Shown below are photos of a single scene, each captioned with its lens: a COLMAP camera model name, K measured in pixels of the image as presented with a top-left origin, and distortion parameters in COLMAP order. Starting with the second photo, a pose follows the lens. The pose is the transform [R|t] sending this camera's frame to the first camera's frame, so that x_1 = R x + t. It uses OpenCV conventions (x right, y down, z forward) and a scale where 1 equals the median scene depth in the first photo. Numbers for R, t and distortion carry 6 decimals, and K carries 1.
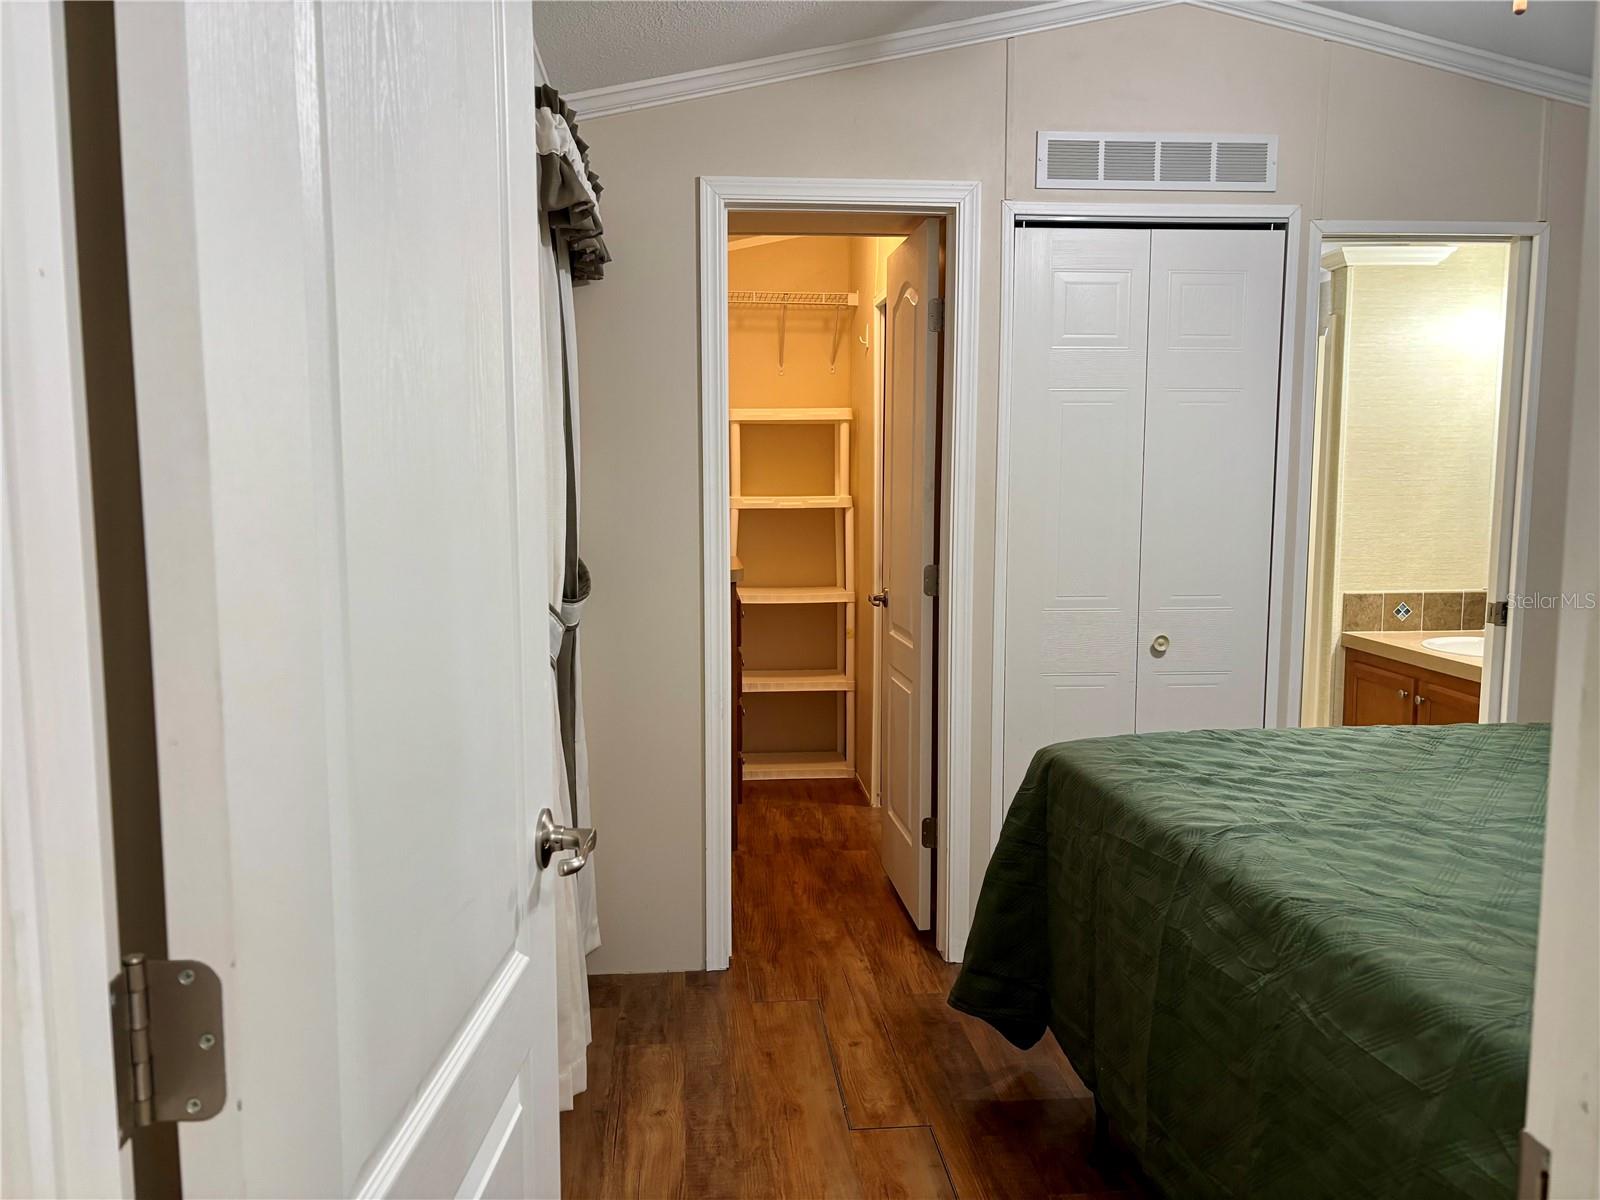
lens RADIAL K [[1199.1, 0, 787.6], [0, 1199.1, 605.1], [0, 0, 1]] dist [0.054510, -0.059250]
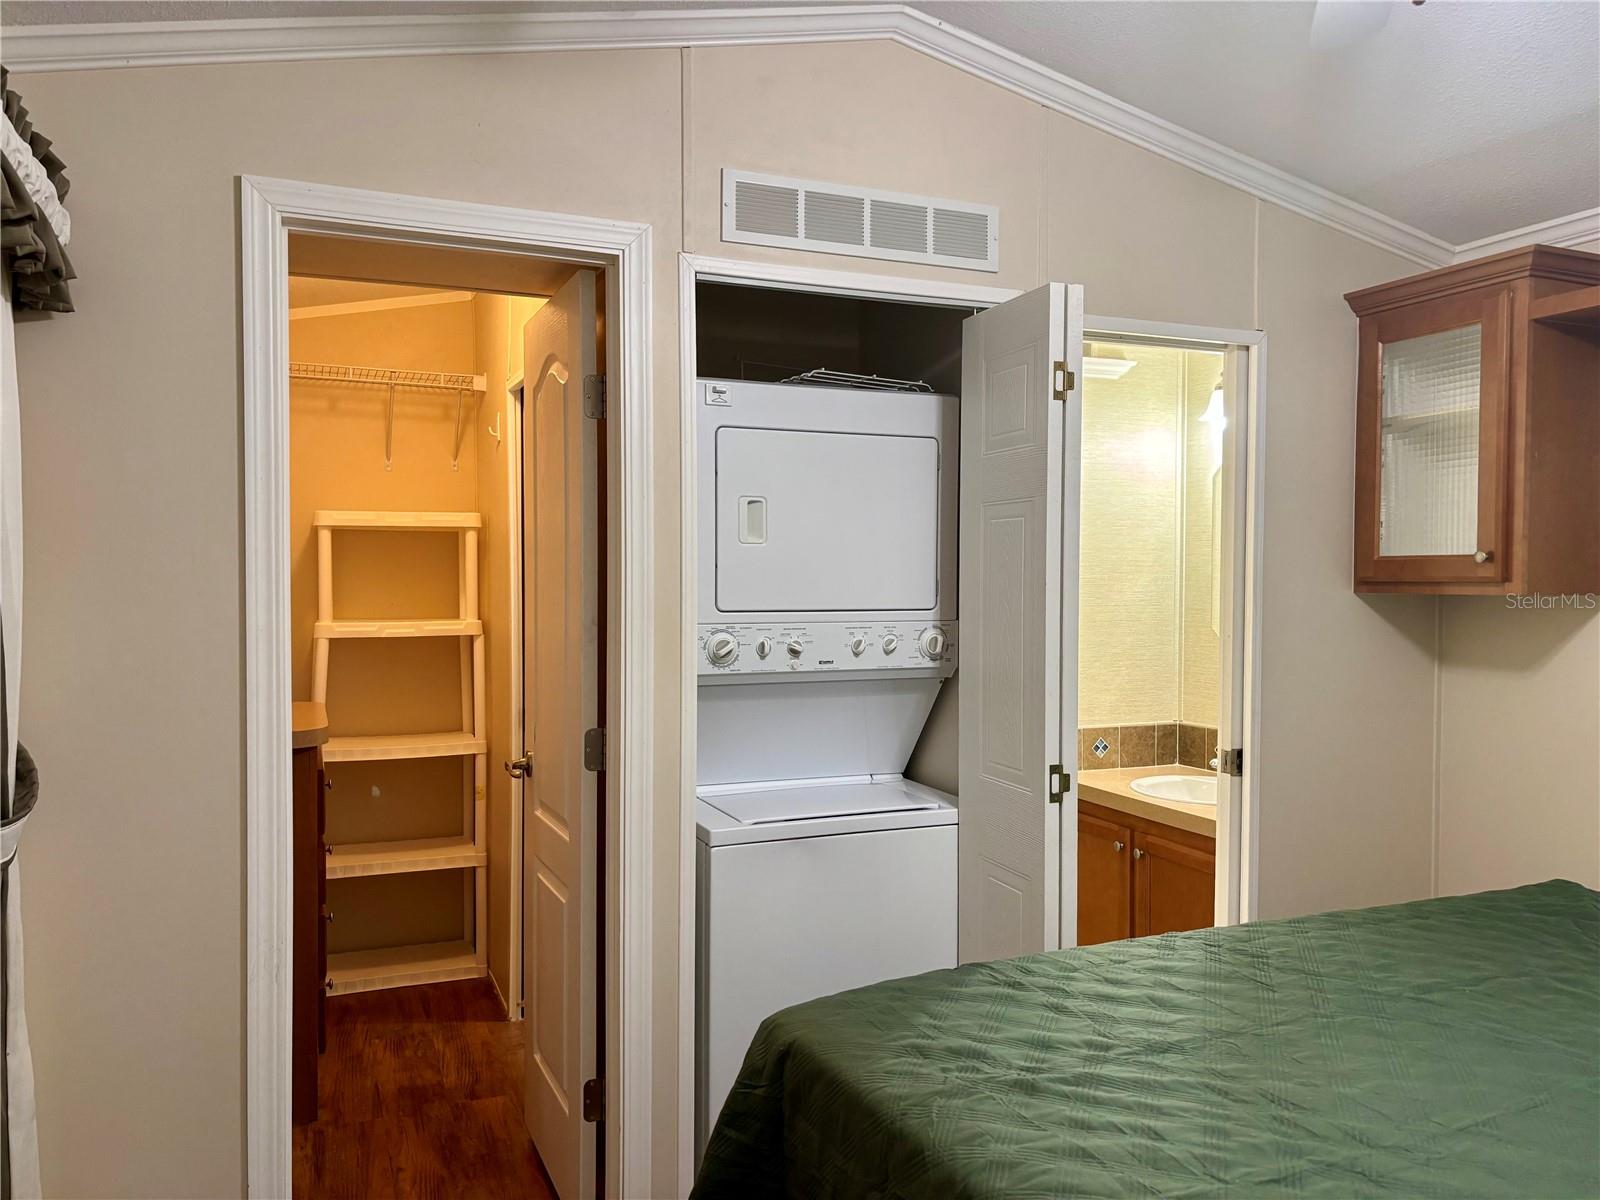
lens RADIAL K [[1199.1, 0, 805.0], [0, 1199.1, 611.4], [0, 0, 1]] dist [0.054510, -0.059250]
pose [[0.950898, -0.004465, 0.309471, 0.011874], [0.029708, 0.996596, -0.076905, -0.034438], [-0.308074, 0.082323, 0.947794, 0.195466]]
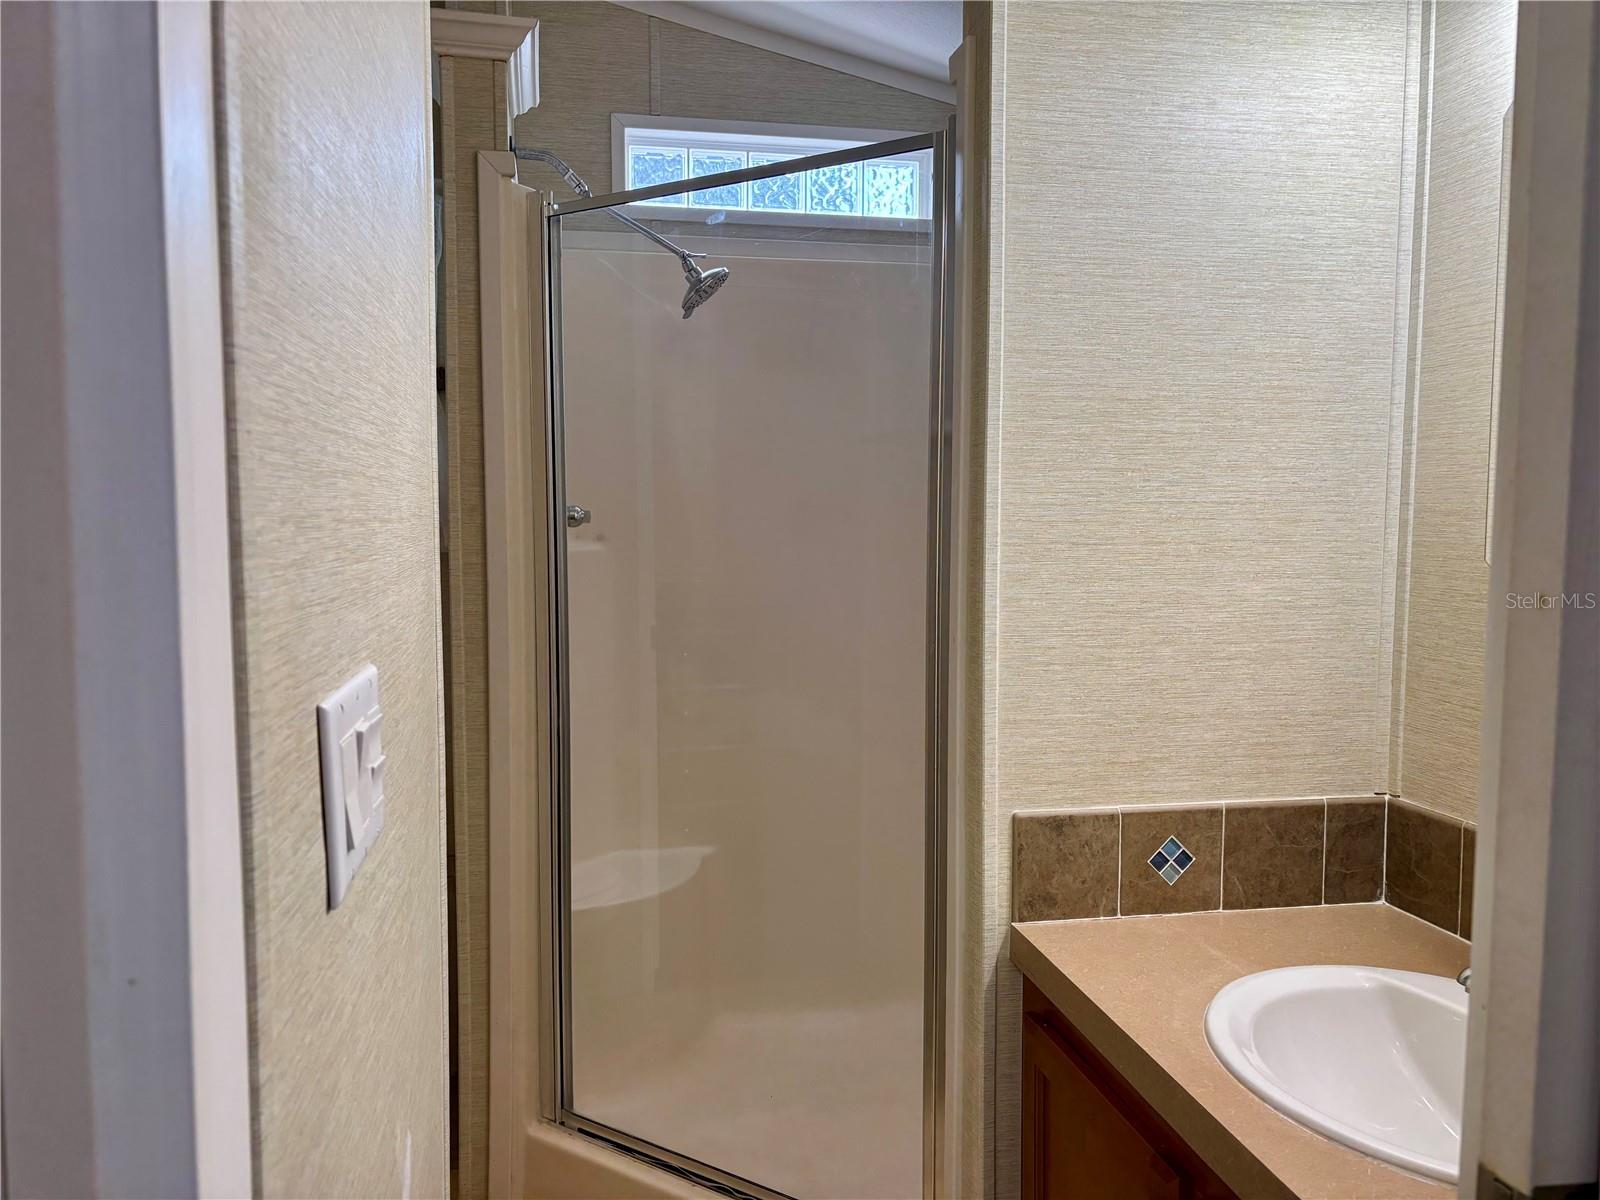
lens RADIAL K [[1199.1, 0, 797.1], [0, 1199.1, 586.2], [0, 0, 1]] dist [0.054510, -0.059250]
pose [[0.993055, -0.001461, 0.117639, 0.354429], [0.005171, 0.999499, -0.031239, -0.066950], [-0.117534, 0.031631, 0.992565, 0.651728]]
